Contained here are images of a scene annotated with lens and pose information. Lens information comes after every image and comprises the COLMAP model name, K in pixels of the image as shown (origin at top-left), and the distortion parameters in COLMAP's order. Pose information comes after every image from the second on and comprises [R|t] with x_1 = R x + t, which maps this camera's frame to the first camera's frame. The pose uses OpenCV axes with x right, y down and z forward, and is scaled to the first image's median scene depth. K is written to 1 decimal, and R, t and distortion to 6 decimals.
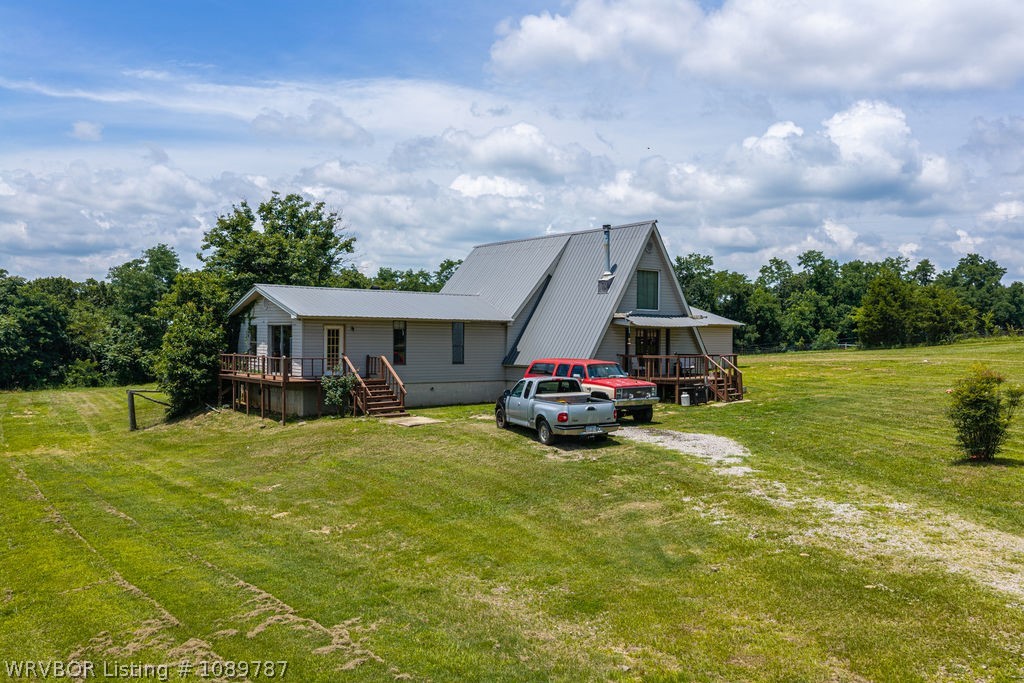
lens RADIAL K [[853.9, 0, 506.4], [0, 853.9, 348.4], [0, 0, 1]] dist [0.010136, 0.002104]
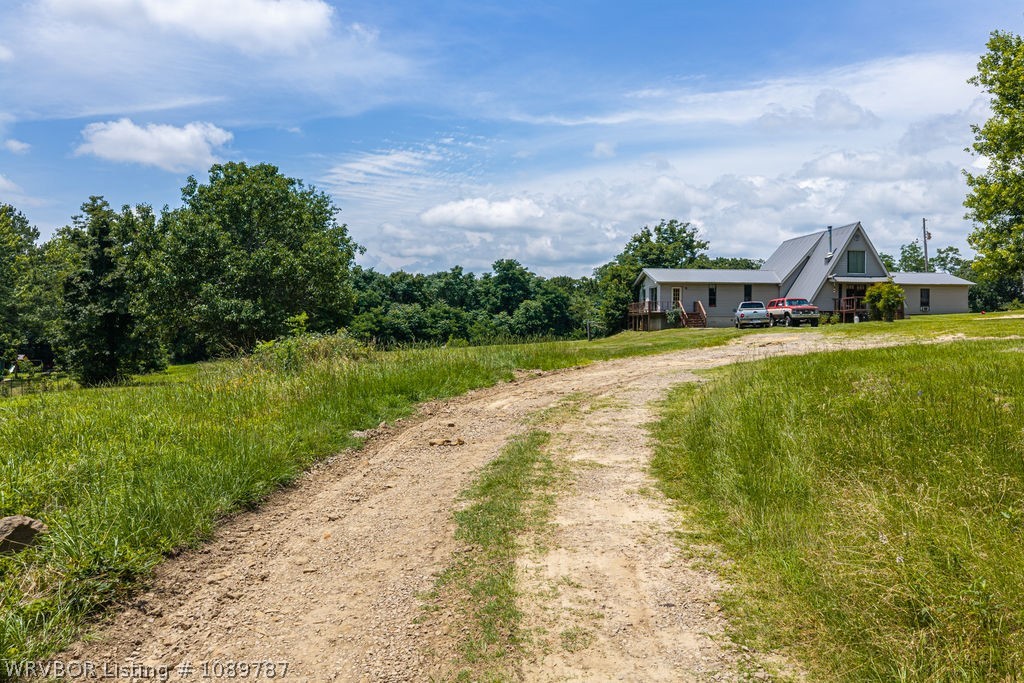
lens RADIAL K [[853.9, 0, 507.4], [0, 853.9, 344.0], [0, 0, 1]] dist [0.010136, 0.002104]
pose [[0.848950, 0.000975, -0.528472, 0.420226], [-0.003419, 0.999988, -0.003647, 0.093992], [0.528462, 0.004903, 0.848943, -0.742454]]
